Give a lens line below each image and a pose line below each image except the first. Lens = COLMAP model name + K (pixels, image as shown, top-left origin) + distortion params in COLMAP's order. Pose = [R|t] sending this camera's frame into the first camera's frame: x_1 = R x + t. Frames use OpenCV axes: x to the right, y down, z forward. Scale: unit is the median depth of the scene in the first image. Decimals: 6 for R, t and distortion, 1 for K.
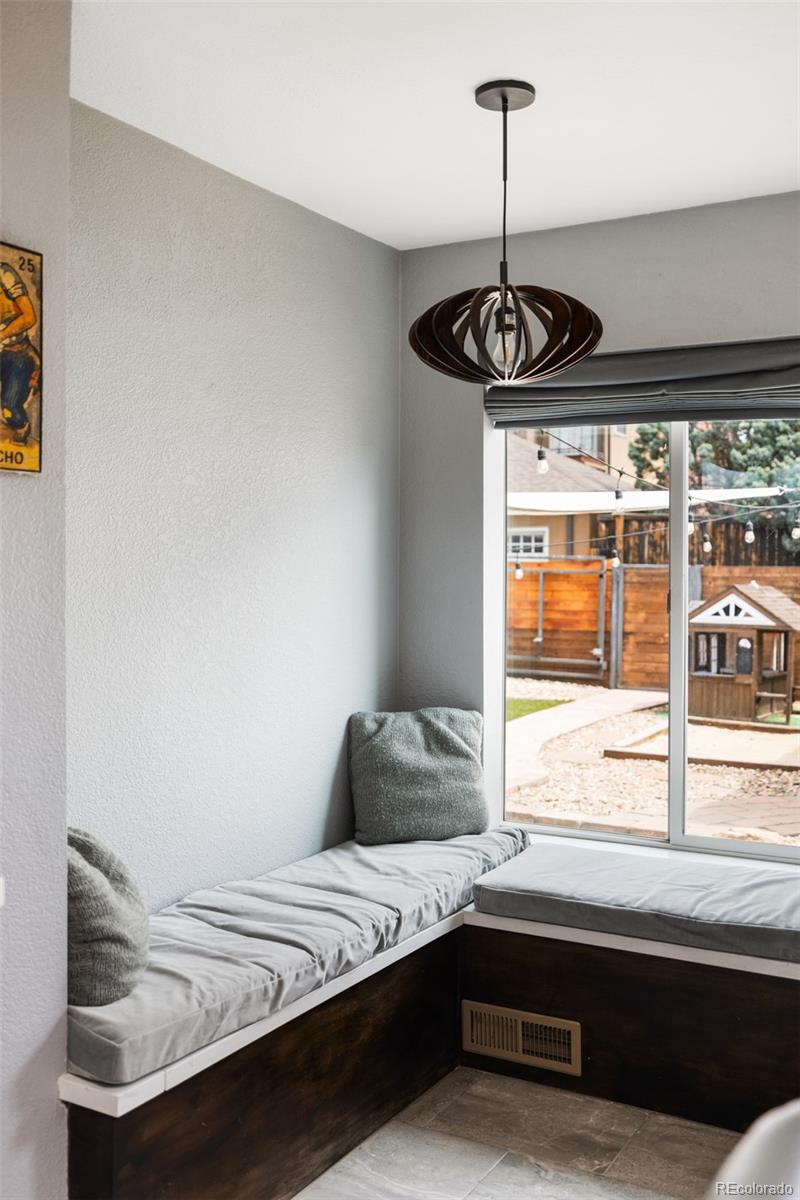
lens RADIAL K [[1177.8, 0, 400.0], [0, 1177.8, 600.0], [0, 0, 1]] dist [0.002796, 0.000697]
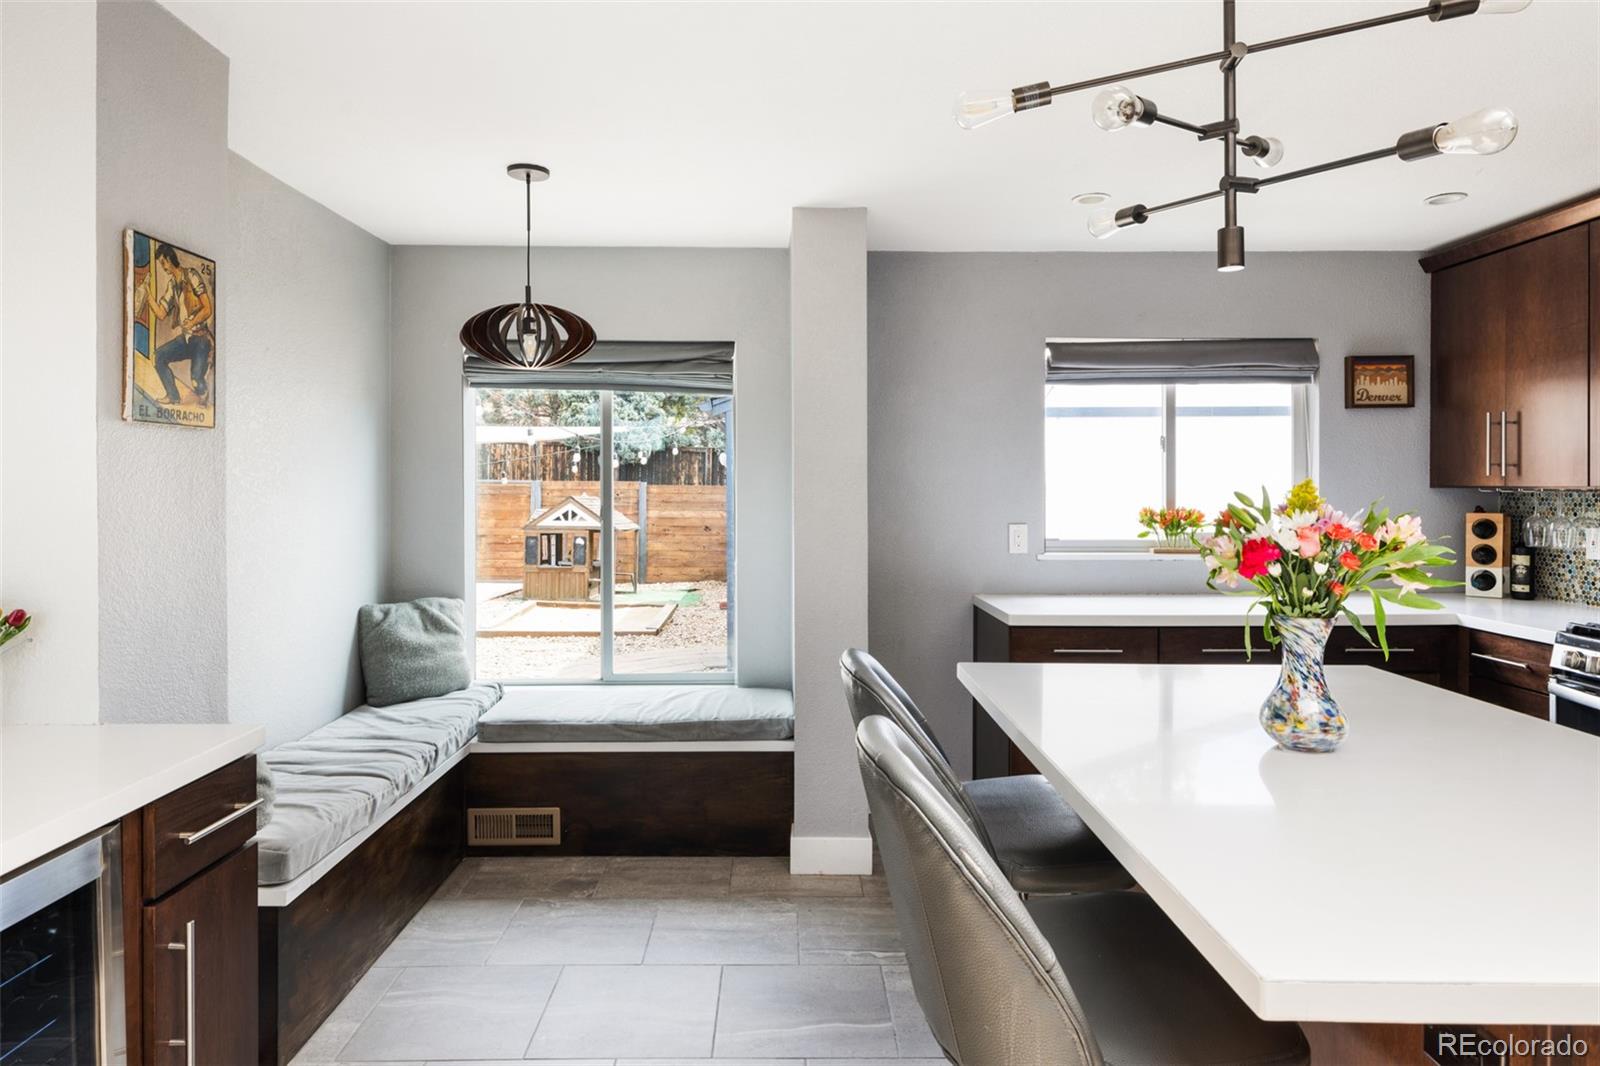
lens RADIAL K [[980.9, 0, 800.0], [0, 980.9, 533.0], [0, 0, 1]] dist [-0.000005, -0.000165]
pose [[0.857728, -0.027265, 0.513381, -0.206909], [0.012892, 0.999419, 0.031540, -0.012018], [-0.513942, -0.020435, 0.857581, -0.180018]]
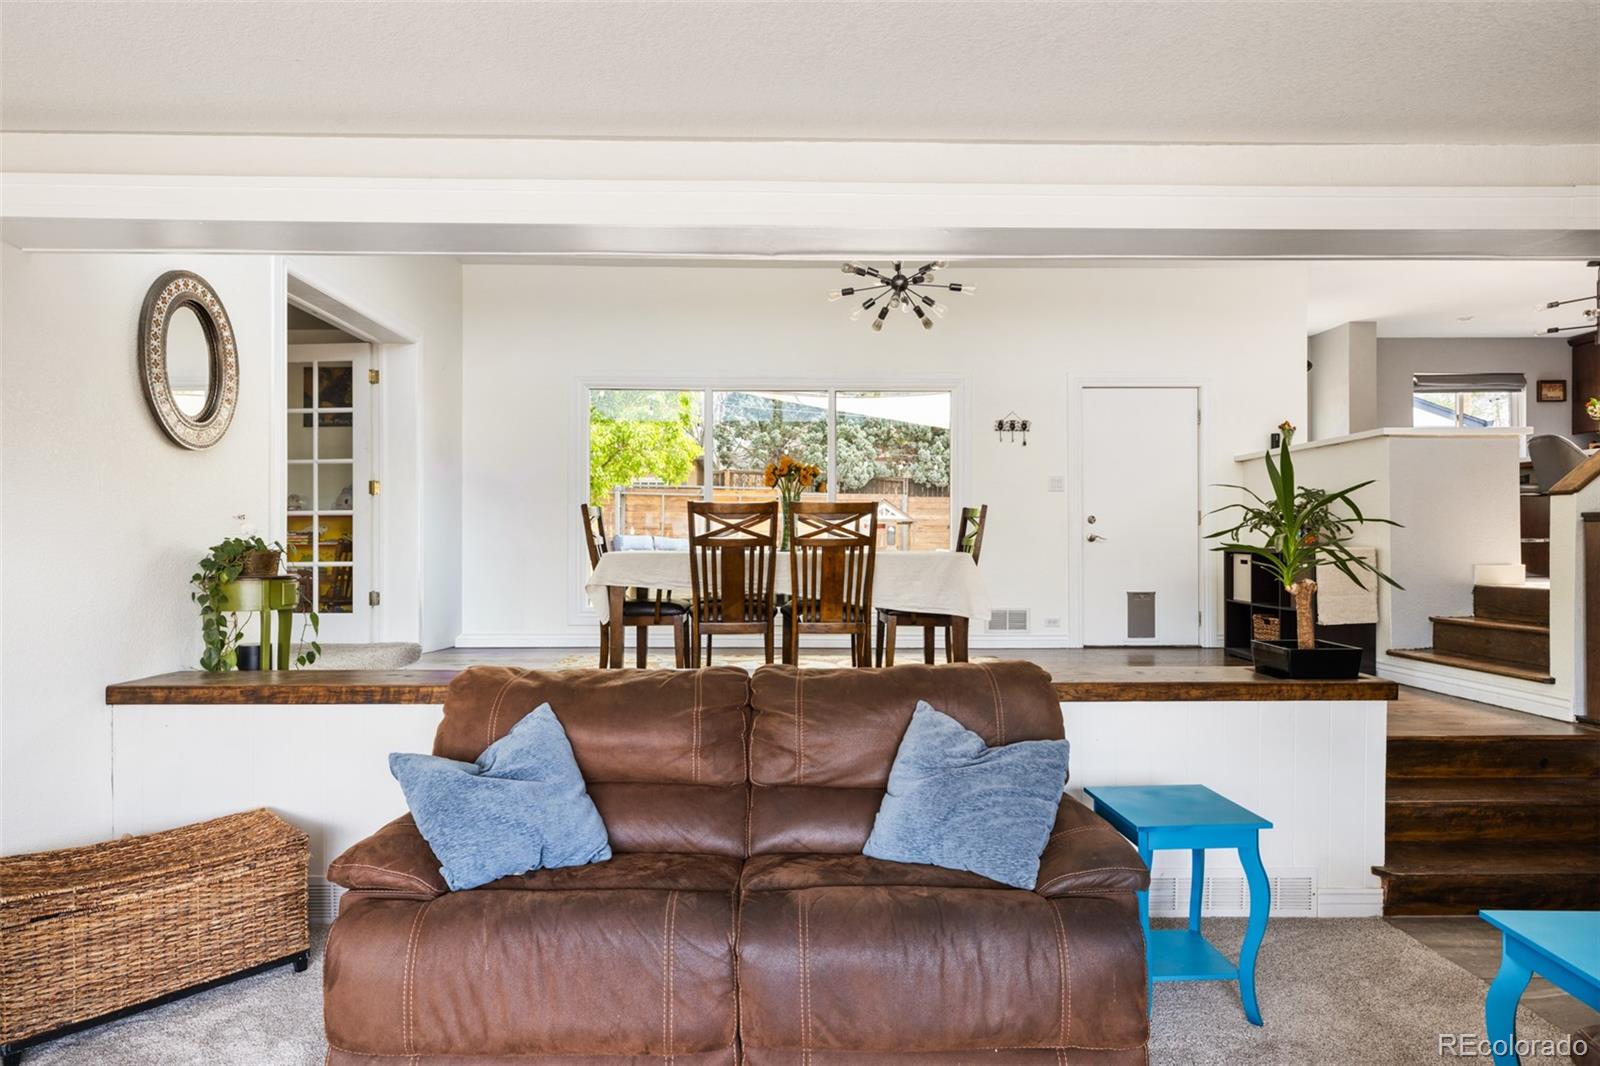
lens RADIAL K [[892.8, 0, 797.8], [0, 892.8, 544.9], [0, 0, 1]] dist [0.001301, 0.000735]
pose [[0.859586, -0.001391, 0.510989, -2.459115], [0.010560, 0.999831, -0.015042, 0.356311], [-0.510882, 0.018325, 0.859456, -0.686785]]
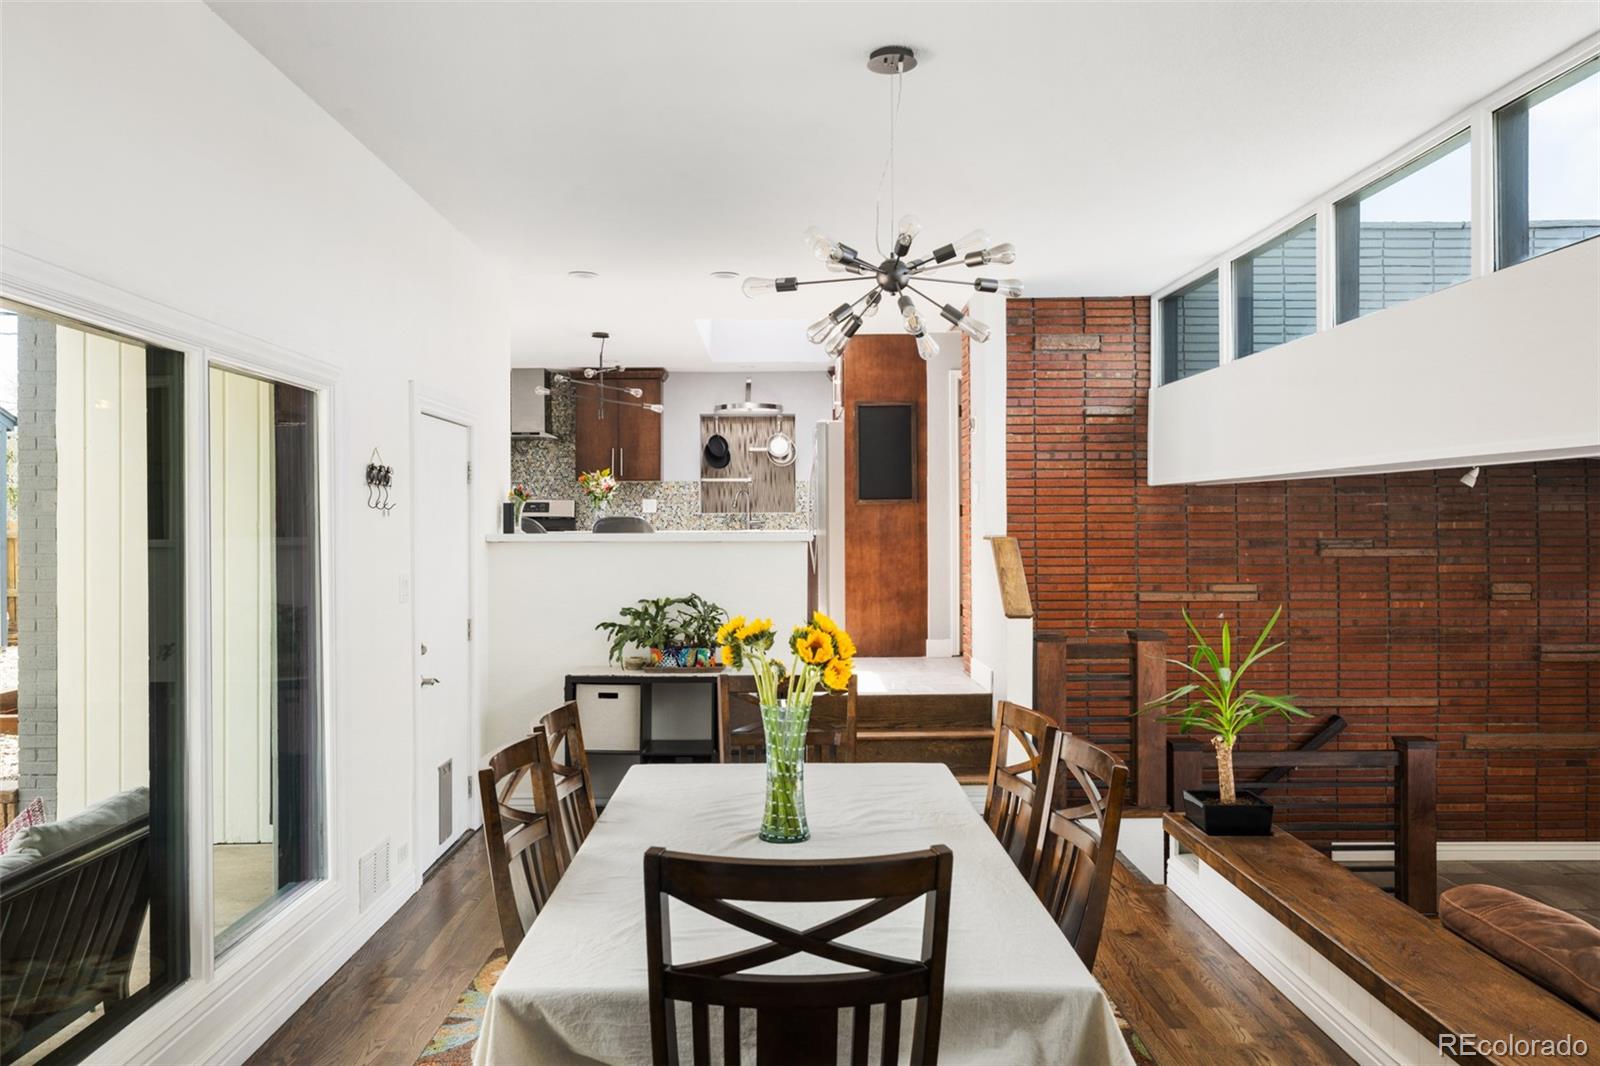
lens RADIAL K [[1191.5, 0, 800.0], [0, 1191.5, 533.0], [0, 0, 1]] dist [-0.000137, 0.000293]
pose [[-0.518962, -0.005205, 0.854782, -2.356564], [0.016930, 0.999723, 0.016367, 0.094436], [-0.854630, 0.022965, -0.518730, 1.225814]]
